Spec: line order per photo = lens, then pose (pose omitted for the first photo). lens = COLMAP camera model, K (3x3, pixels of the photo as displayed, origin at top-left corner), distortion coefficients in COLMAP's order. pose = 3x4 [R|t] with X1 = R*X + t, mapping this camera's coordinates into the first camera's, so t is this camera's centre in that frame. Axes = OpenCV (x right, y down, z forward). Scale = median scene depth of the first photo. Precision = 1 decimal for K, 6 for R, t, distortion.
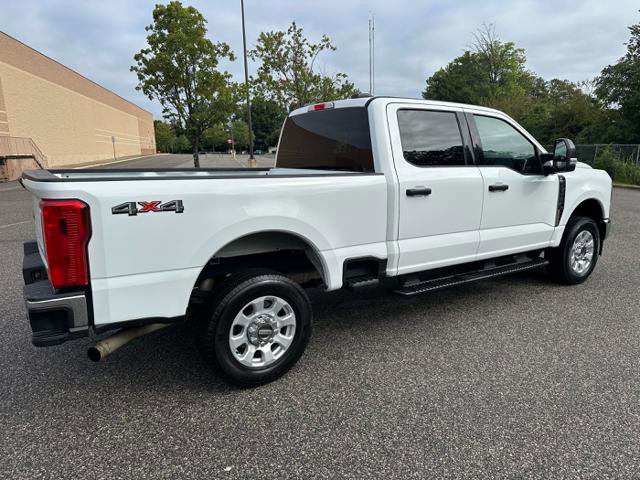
lens RADIAL K [[452.2, 0, 325.8], [0, 452.2, 235.7], [0, 0, 1]] dist [0.046732, -0.054972]
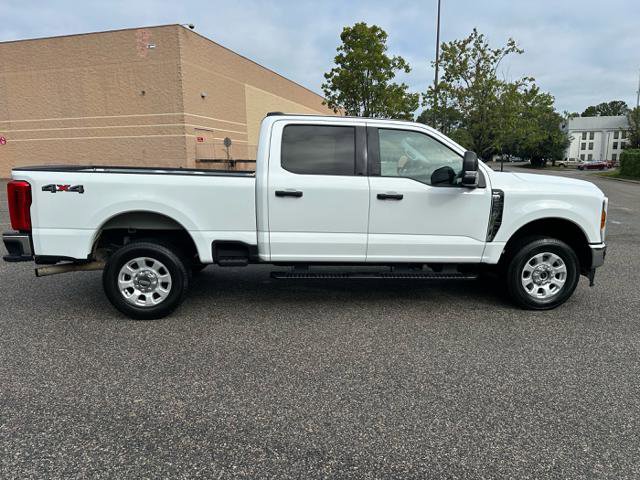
lens RADIAL K [[452.2, 0, 324.9], [0, 452.2, 240.3], [0, 0, 1]] dist [0.046732, -0.054972]
pose [[0.880556, 0.104881, -0.462191, 0.707656], [-0.108175, 0.993941, 0.019454, -0.005938], [0.461431, 0.032867, 0.886567, -0.011990]]
